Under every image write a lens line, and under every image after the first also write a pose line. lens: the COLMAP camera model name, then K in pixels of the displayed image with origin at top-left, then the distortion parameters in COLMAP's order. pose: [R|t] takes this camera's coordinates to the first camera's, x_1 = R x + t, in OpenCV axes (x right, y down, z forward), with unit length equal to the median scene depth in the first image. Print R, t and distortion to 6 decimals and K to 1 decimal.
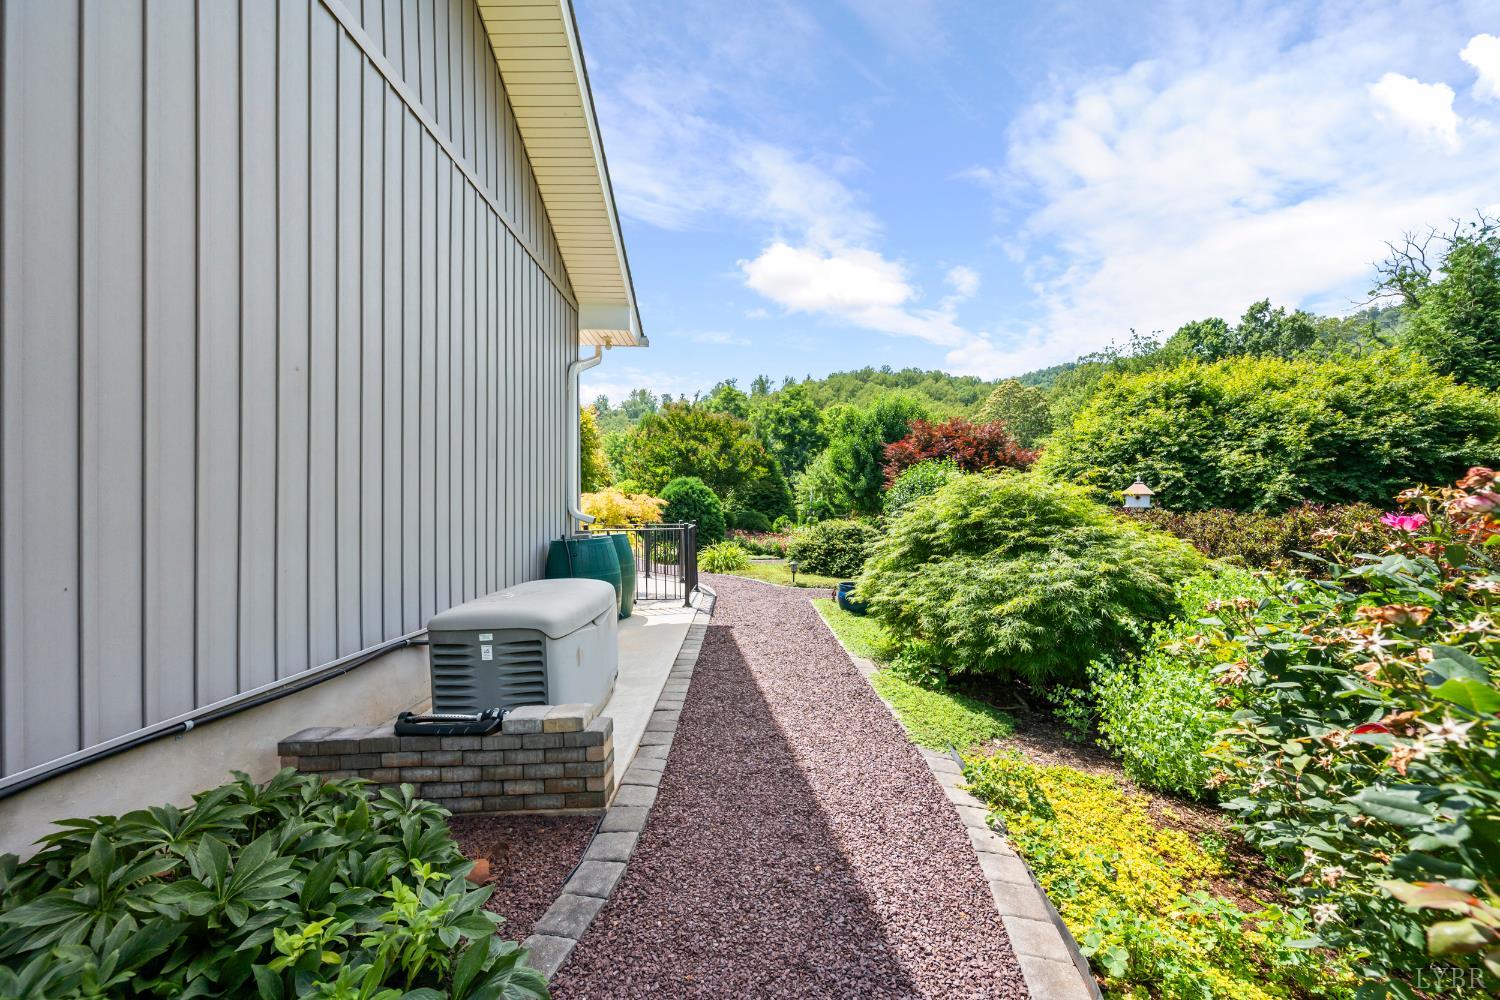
lens RADIAL K [[594.2, 0, 756.5], [0, 594.2, 512.9], [0, 0, 1]] dist [0.000370, 0.000151]
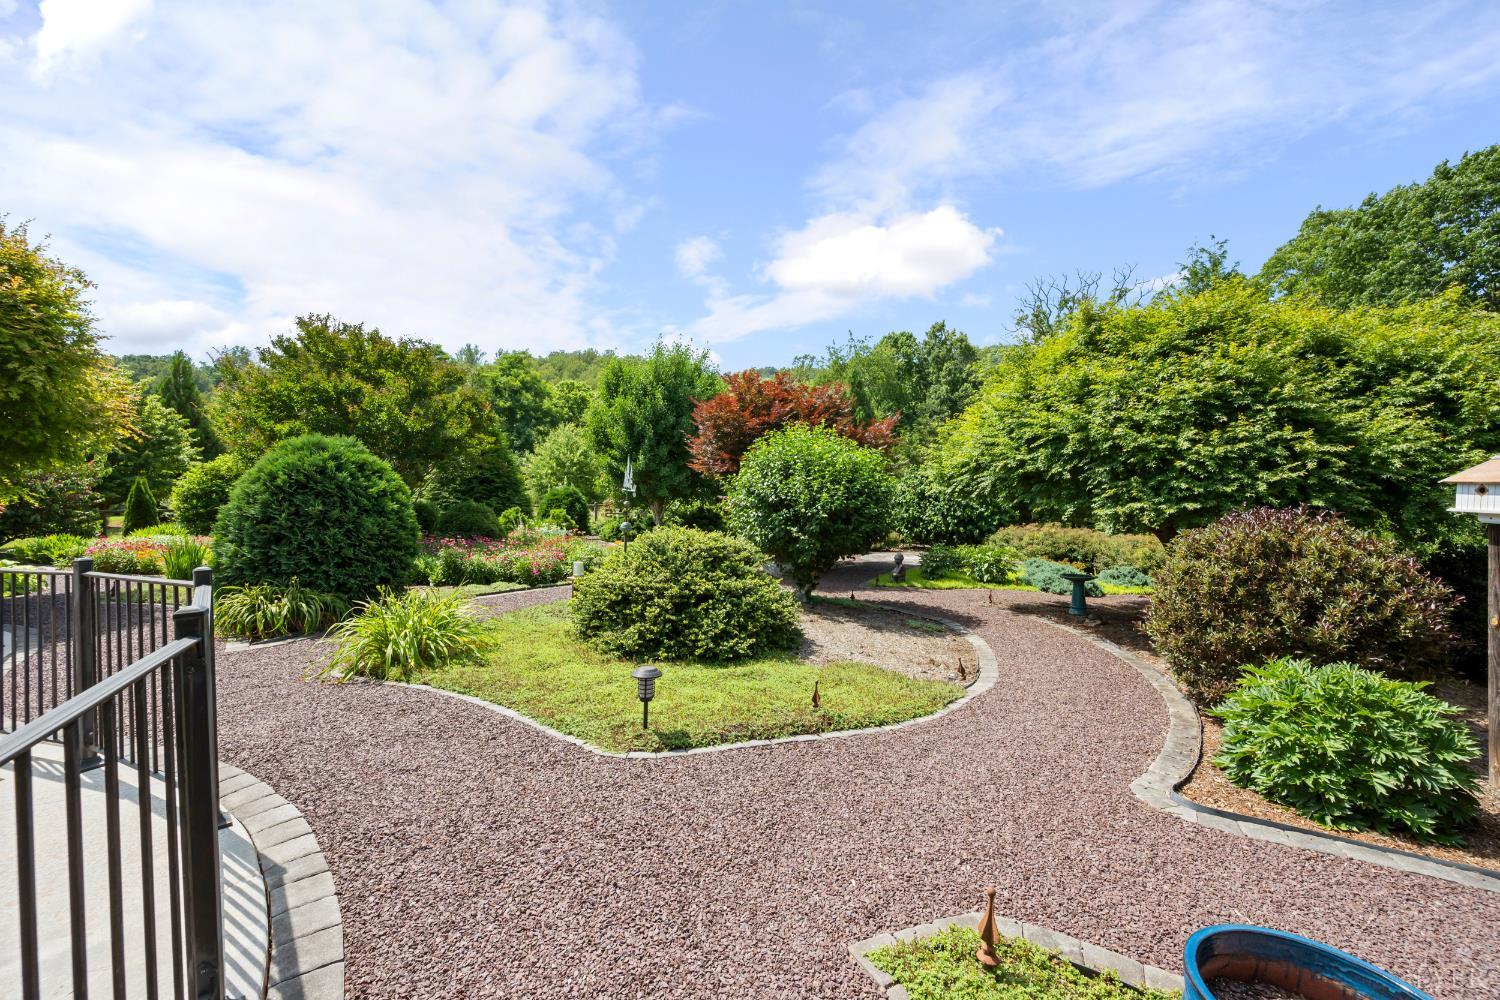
lens RADIAL K [[589.2, 0, 758.4], [0, 589.2, 499.8], [0, 0, 1]] dist [0.007389, -0.000055]
pose [[0.894081, -0.001353, 0.447904, -0.012514], [0.000677, 0.999998, 0.001669, -0.006202], [-0.447906, -0.001189, 0.894080, 0.267476]]
